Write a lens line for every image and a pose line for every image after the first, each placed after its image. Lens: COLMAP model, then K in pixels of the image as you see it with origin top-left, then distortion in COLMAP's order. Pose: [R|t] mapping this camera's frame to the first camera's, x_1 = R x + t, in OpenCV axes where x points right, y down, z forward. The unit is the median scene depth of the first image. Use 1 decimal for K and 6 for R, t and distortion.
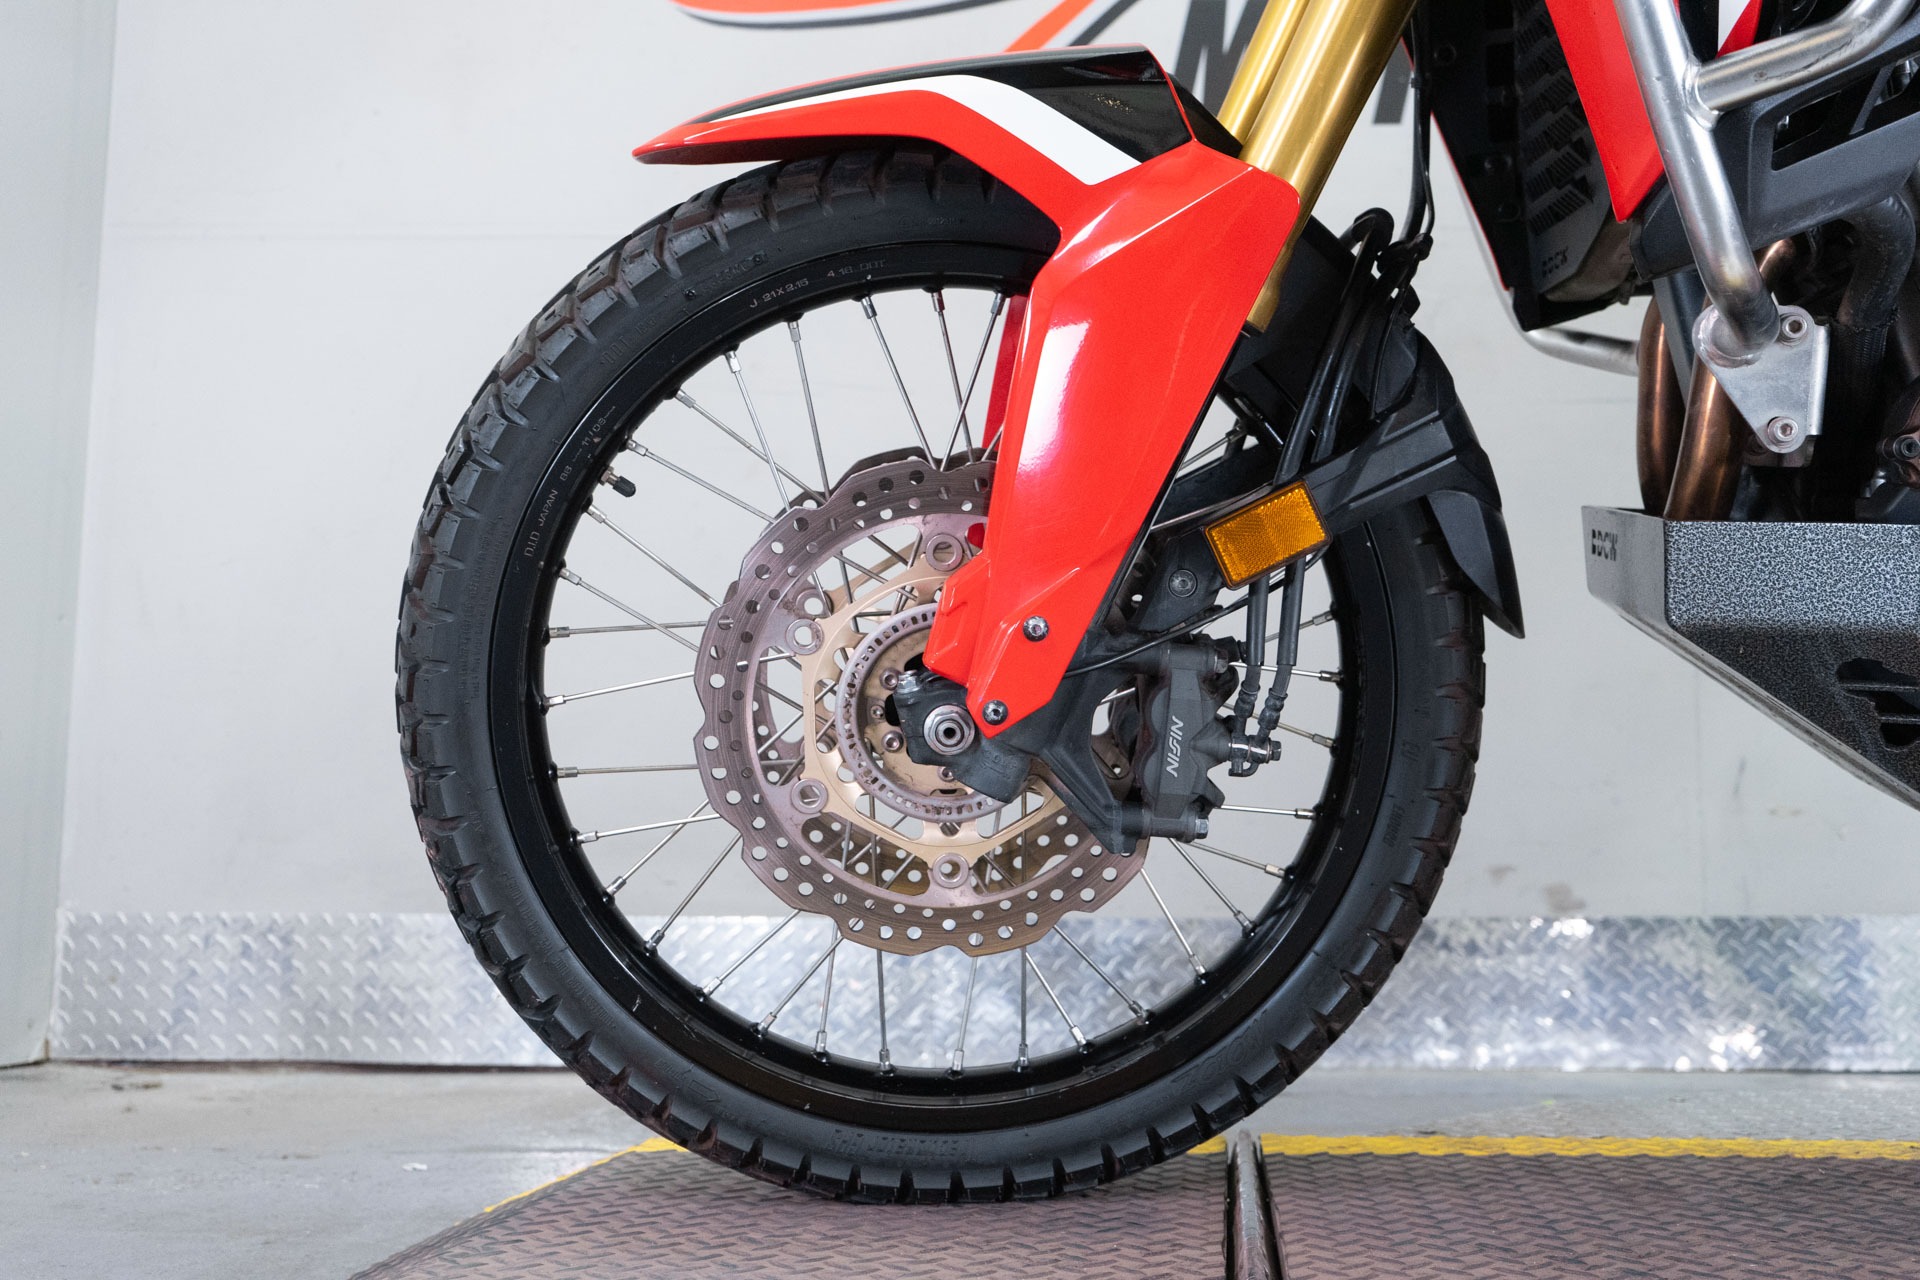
lens RADIAL K [[1960.1, 0, 967.9], [0, 1960.1, 628.2], [0, 0, 1]] dist [0.013989, 0.000000]
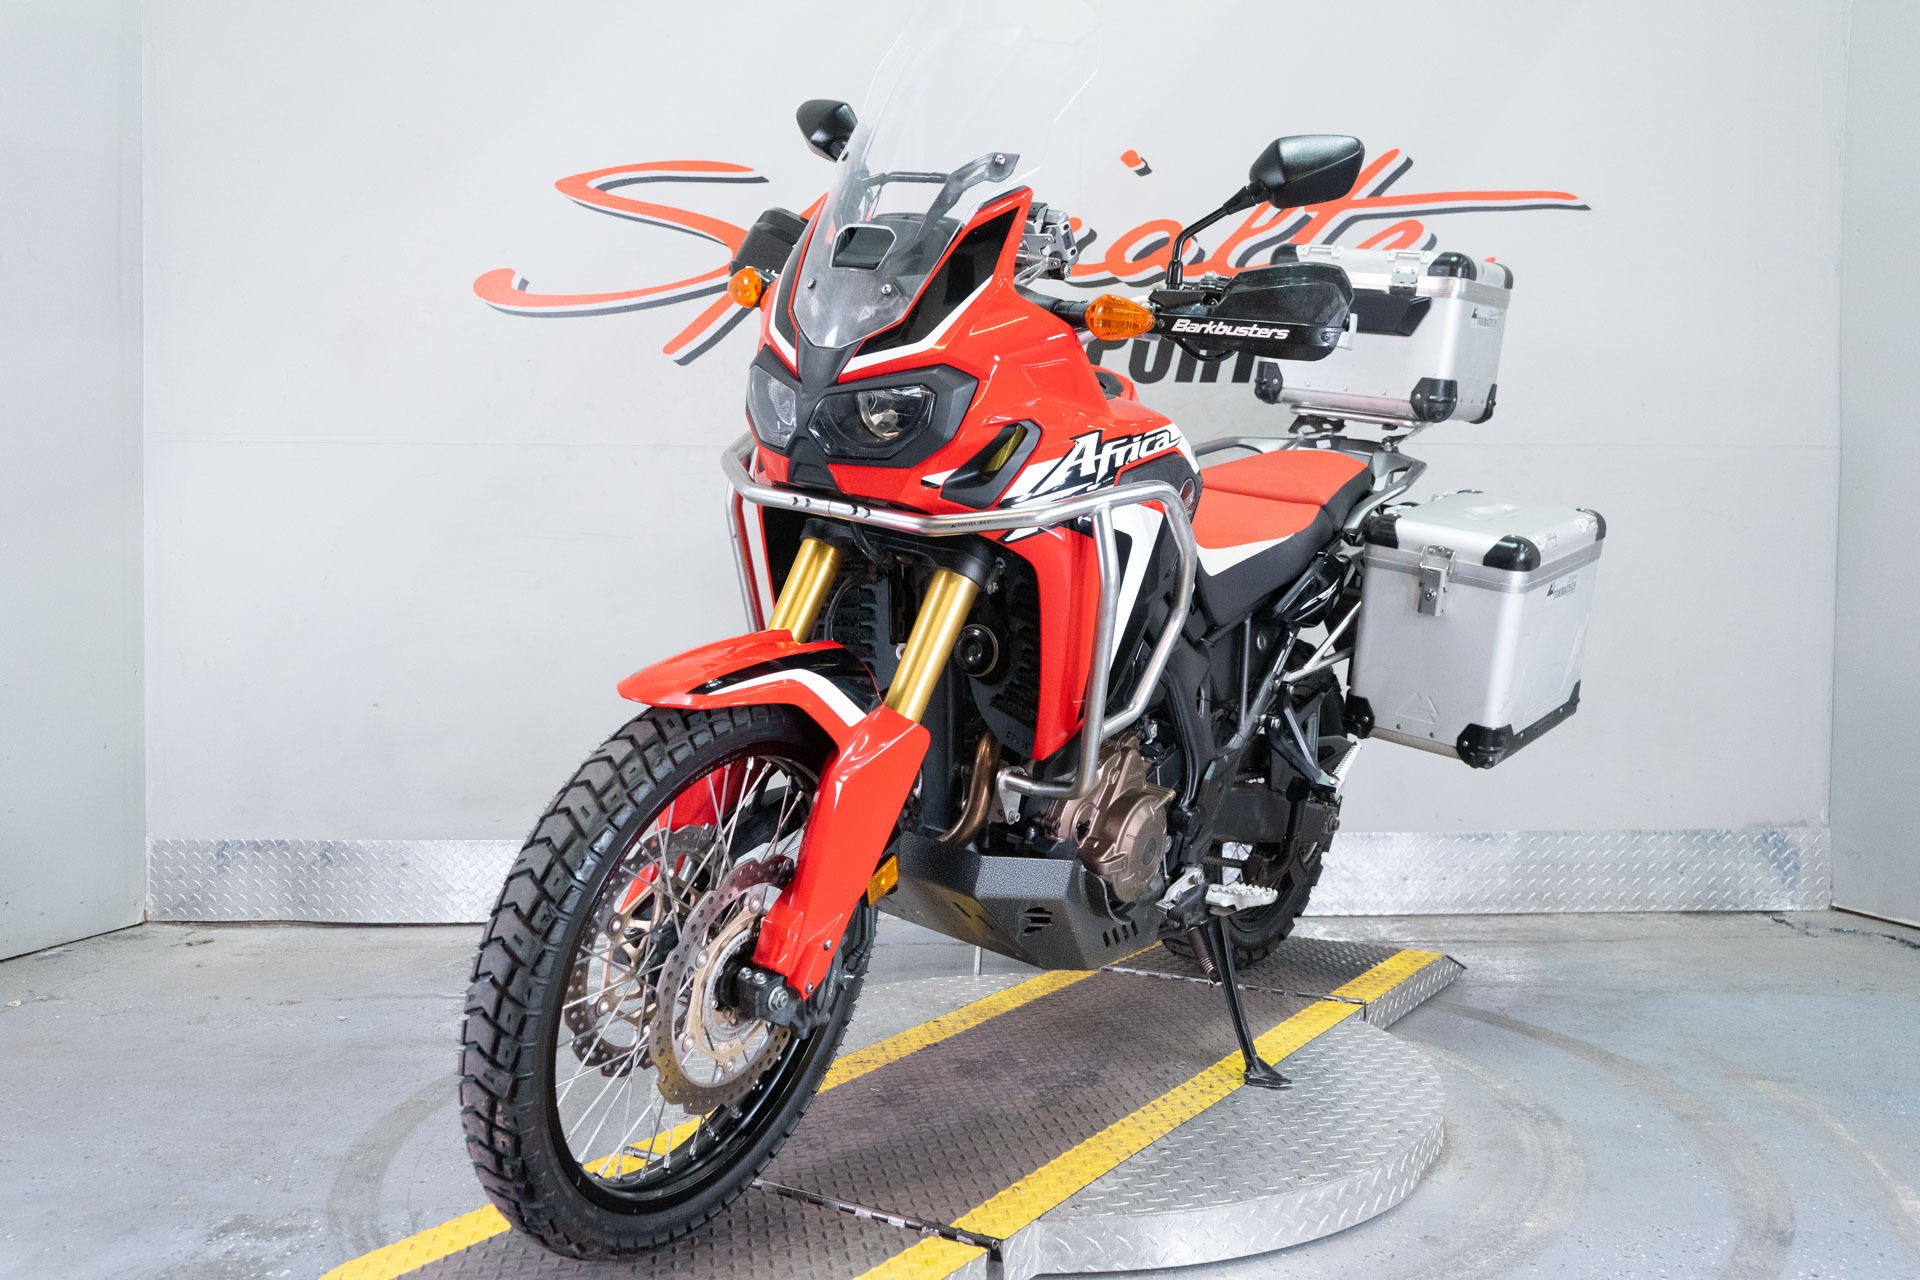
lens RADIAL K [[1679.4, 0, 960.1], [0, 1679.4, 637.2], [0, 0, 1]] dist [-0.003463, 0.012325]
pose [[0.998949, -0.008014, 0.045124, 0.196181], [0.001518, 0.989840, 0.142180, -0.247333], [-0.045804, -0.141962, 0.988812, -0.487923]]
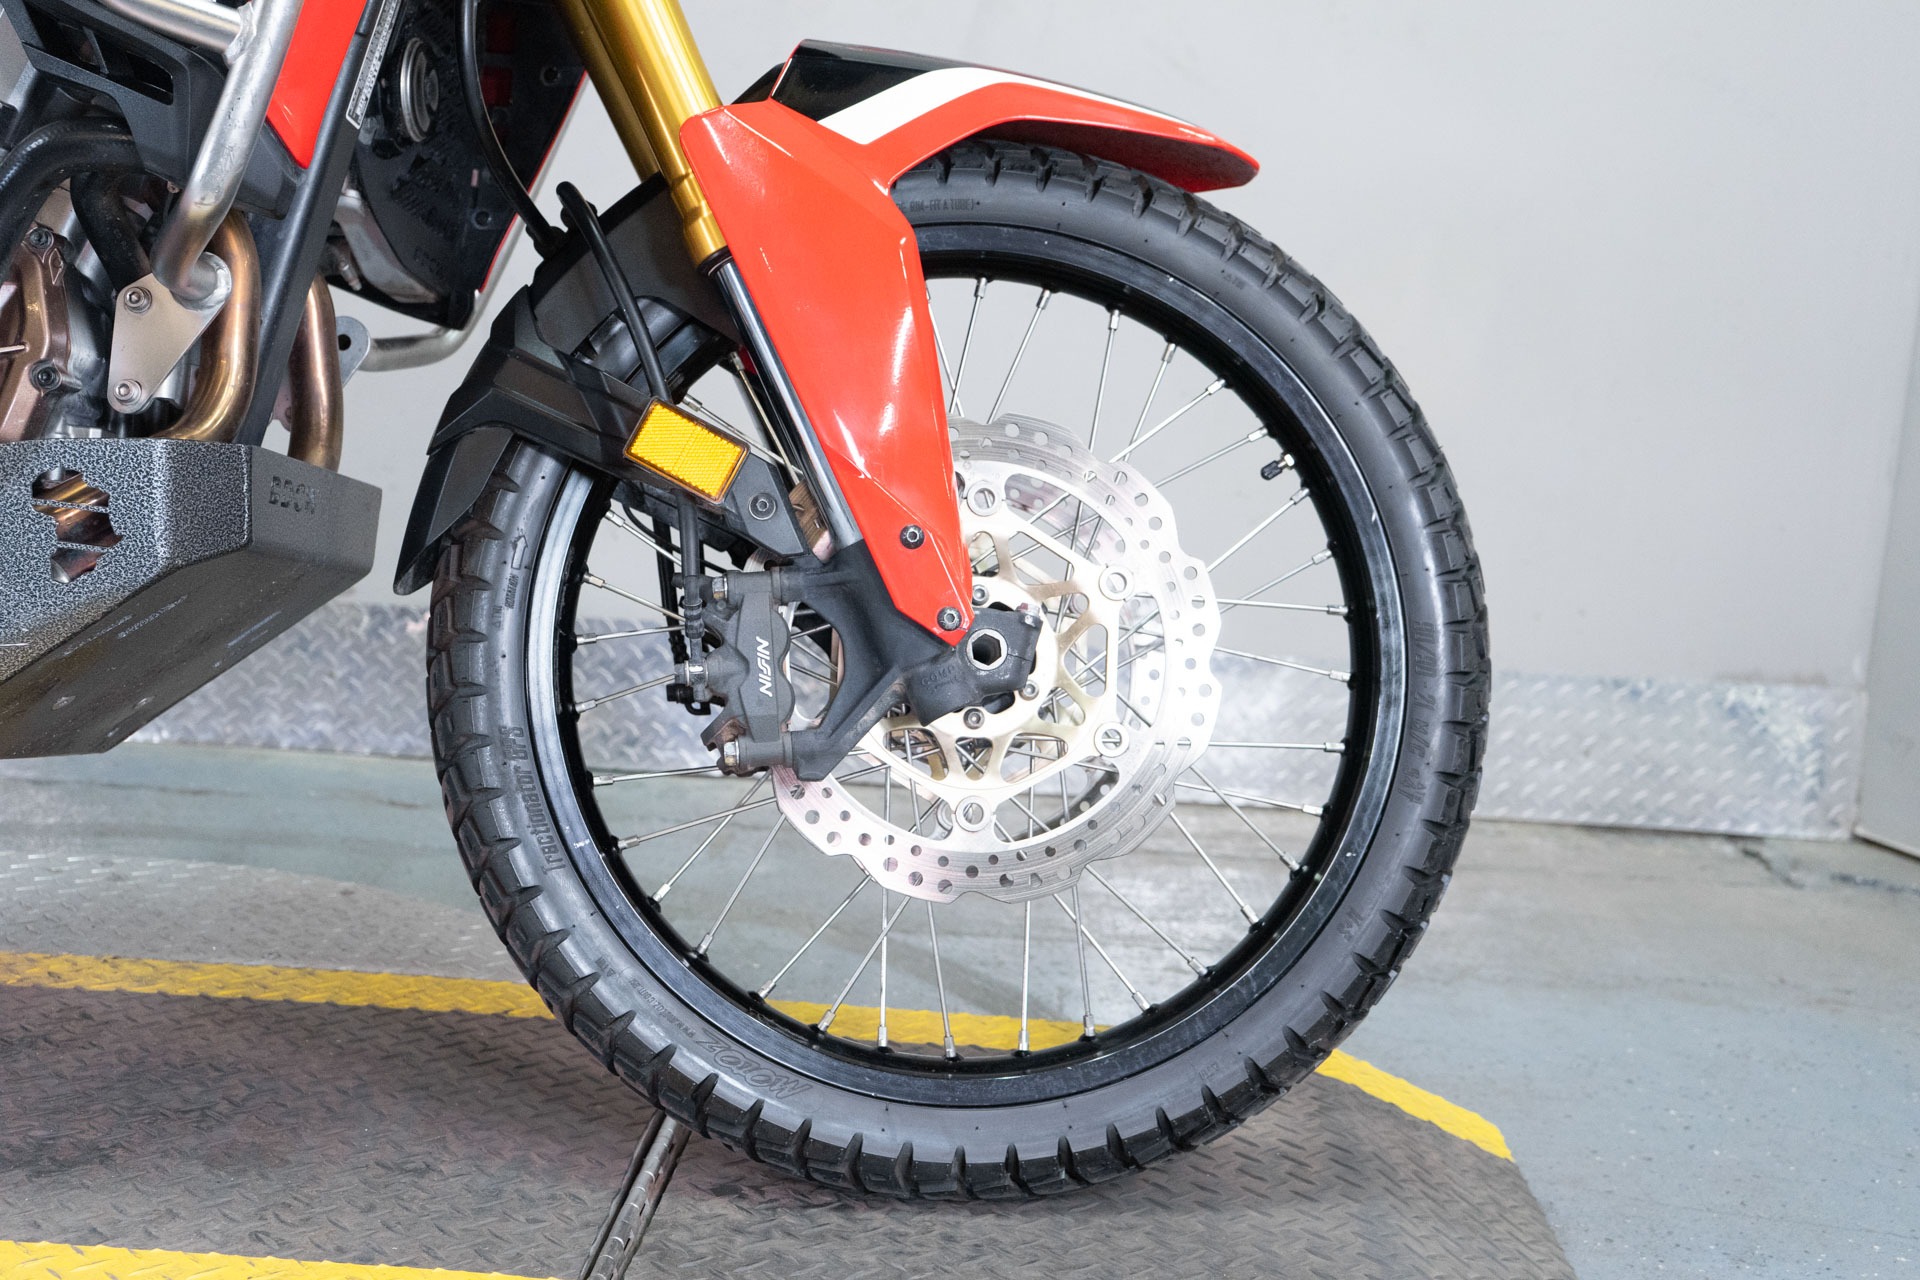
lens RADIAL K [[2199.4, 0, 950.9], [0, 2199.4, 648.5], [0, 0, 1]] dist [0.013363, 0.000000]
pose [[0.997049, 0.056022, 0.052487, 0.541599], [-0.067310, 0.966726, 0.246800, -0.116205], [-0.036914, -0.249605, 0.967644, -0.070406]]
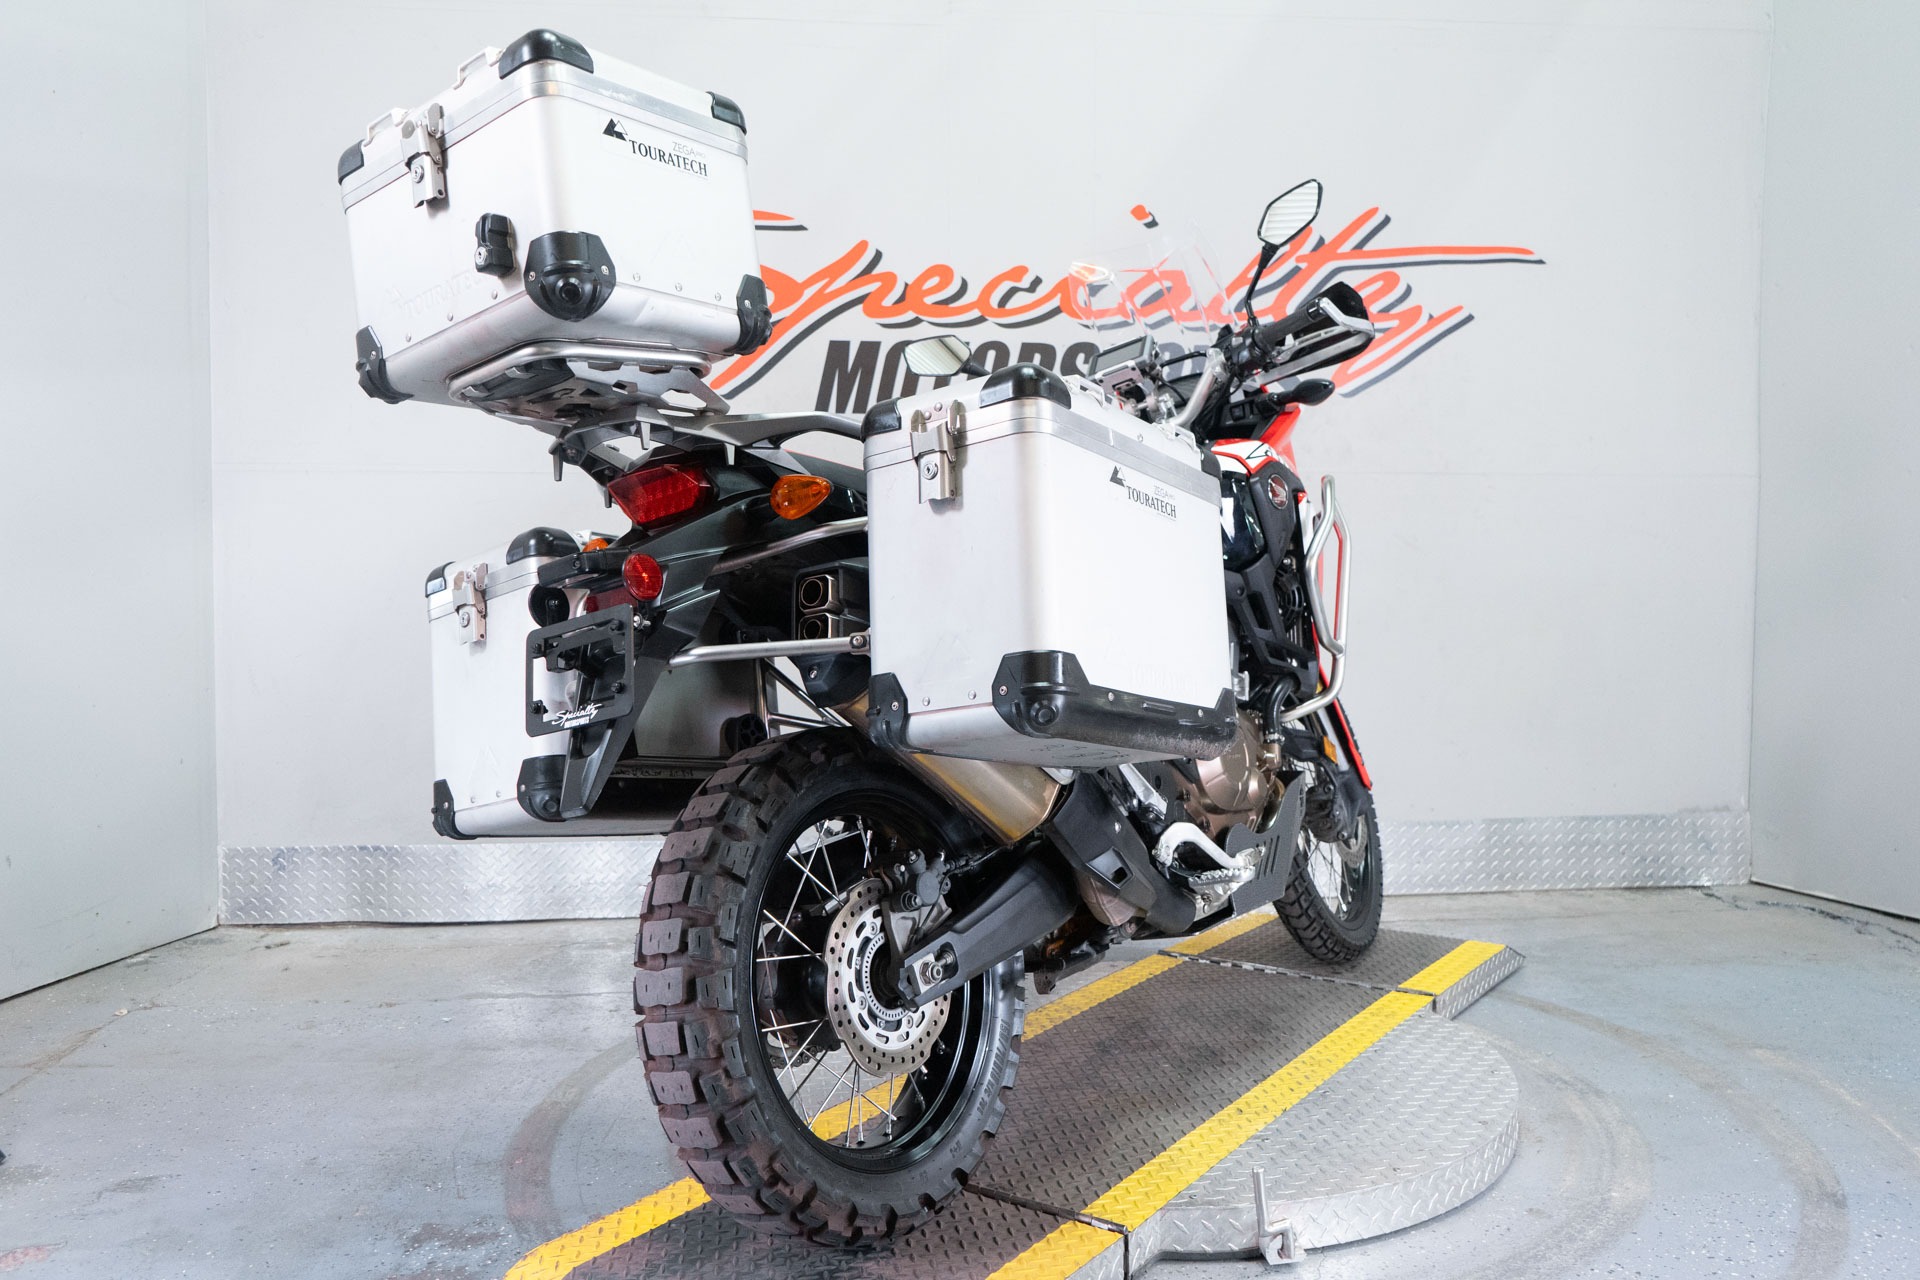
lens RADIAL K [[1526.5, 0, 961.0], [0, 1526.5, 640.1], [0, 0, 1]] dist [-0.009621, 0.015295]
pose [[0.992983, -0.016006, 0.117167, 0.065571], [-0.002177, 0.988155, 0.153445, -0.271985], [-0.118235, -0.152623, 0.981186, -0.460258]]
